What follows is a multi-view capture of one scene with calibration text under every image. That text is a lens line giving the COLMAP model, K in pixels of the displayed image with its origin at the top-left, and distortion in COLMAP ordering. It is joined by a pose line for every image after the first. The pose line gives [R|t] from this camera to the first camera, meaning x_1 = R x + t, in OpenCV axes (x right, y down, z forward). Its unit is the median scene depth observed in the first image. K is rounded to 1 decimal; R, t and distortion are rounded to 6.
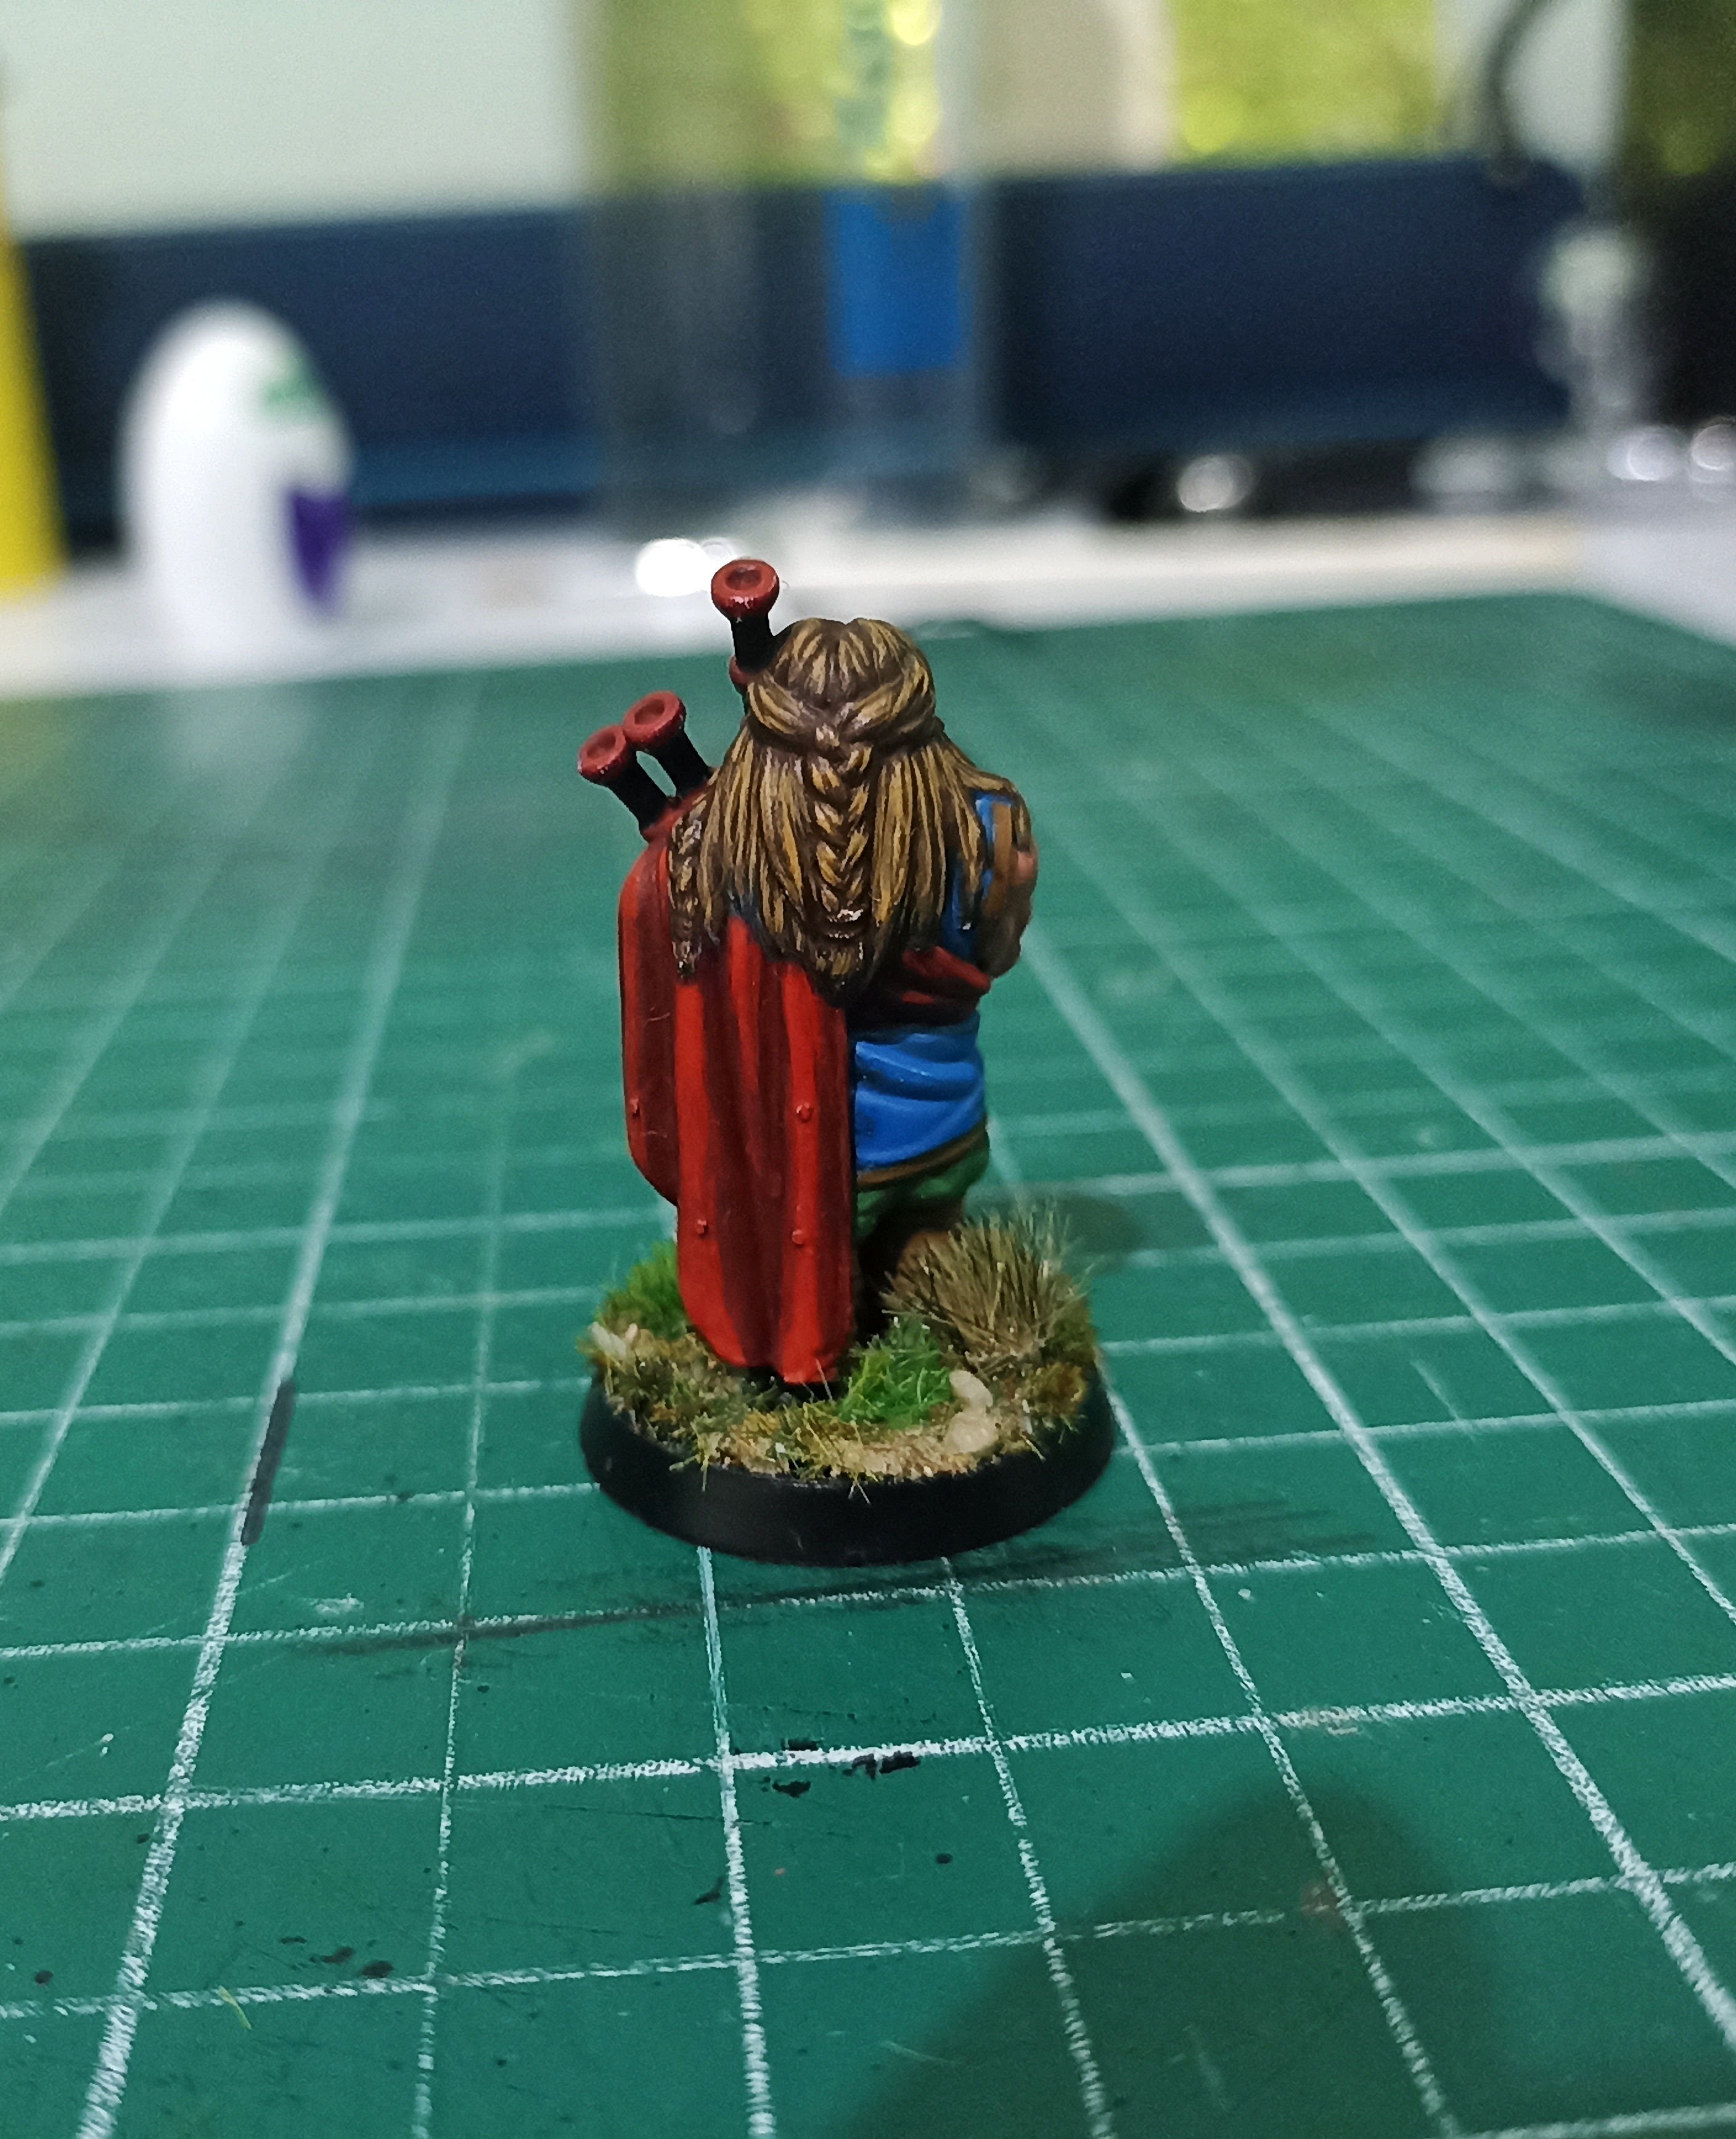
lens RADIAL K [[2796.7, 0, 868.0], [0, 2796.7, 1069.5], [0, 0, 1]] dist [0.013507, -0.637502]
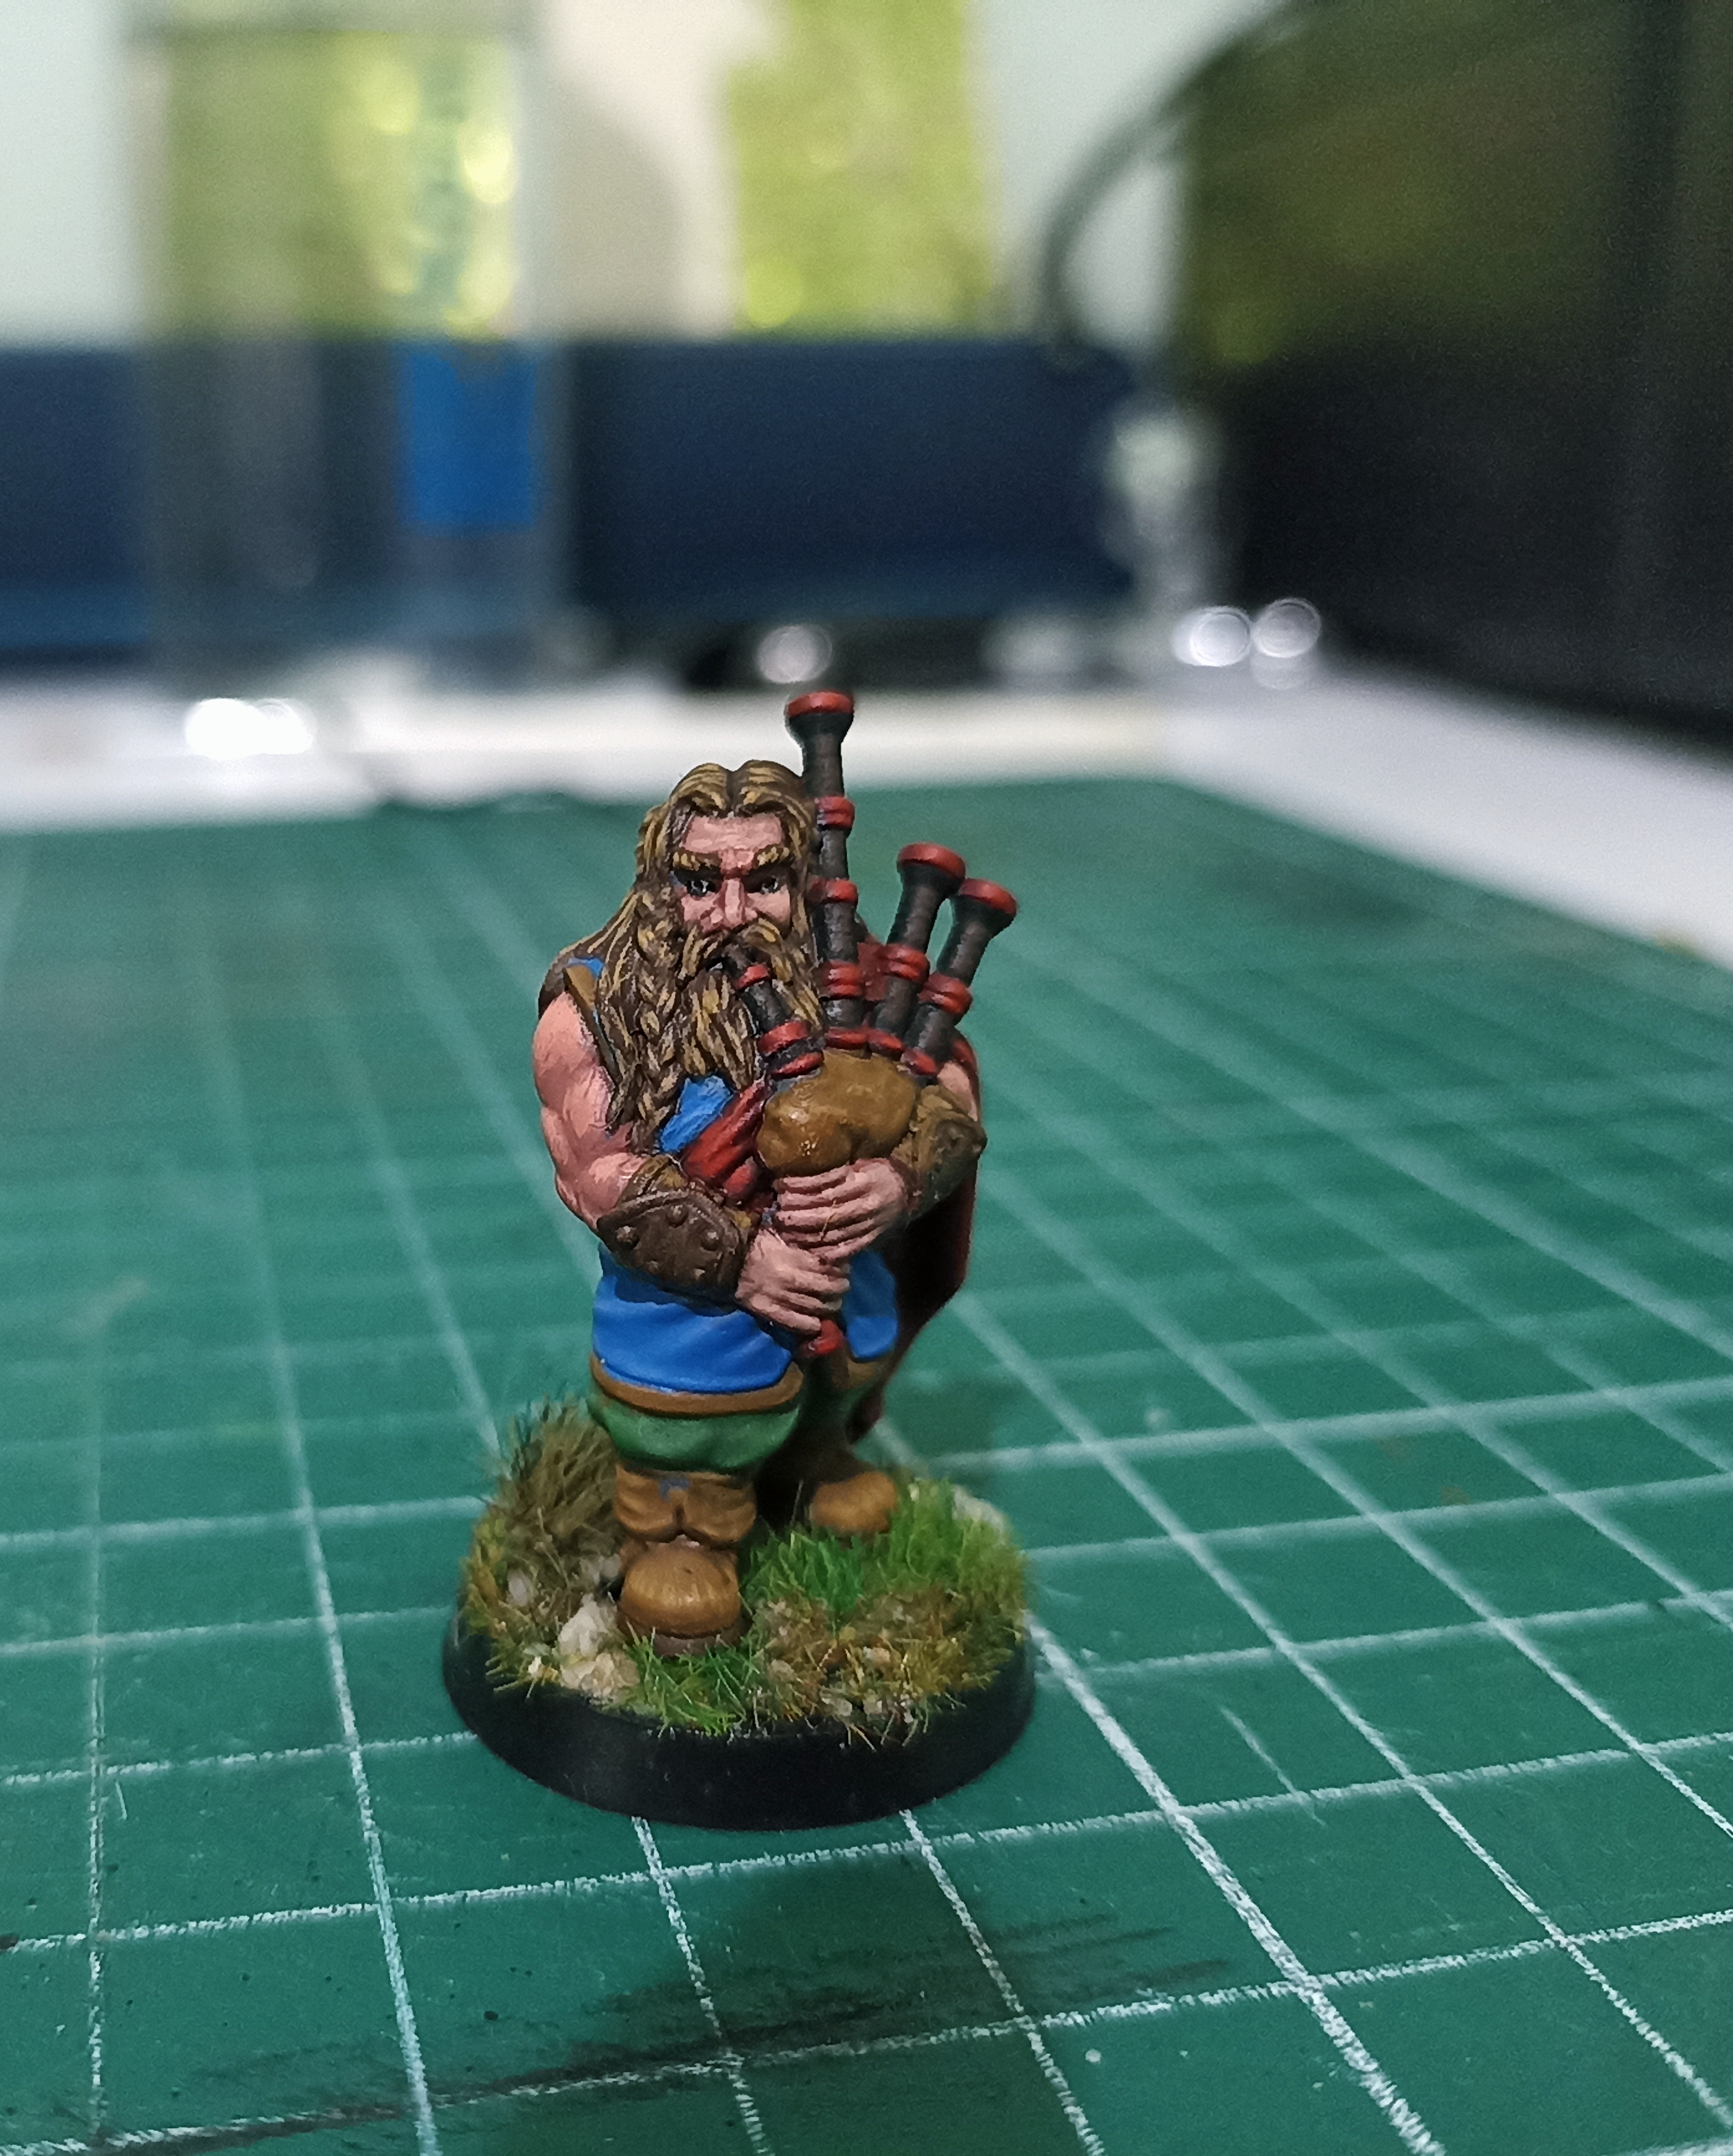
lens RADIAL K [[2846.8, 0, 866.5], [0, 2846.8, 1078.0], [0, 0, 1]] dist [-0.082000, 0.083973]
pose [[0.987507, 0.009519, 0.157285, -0.044475], [-0.000562, 0.998380, -0.056892, -0.035077], [-0.157572, 0.056093, 0.985913, 0.143129]]
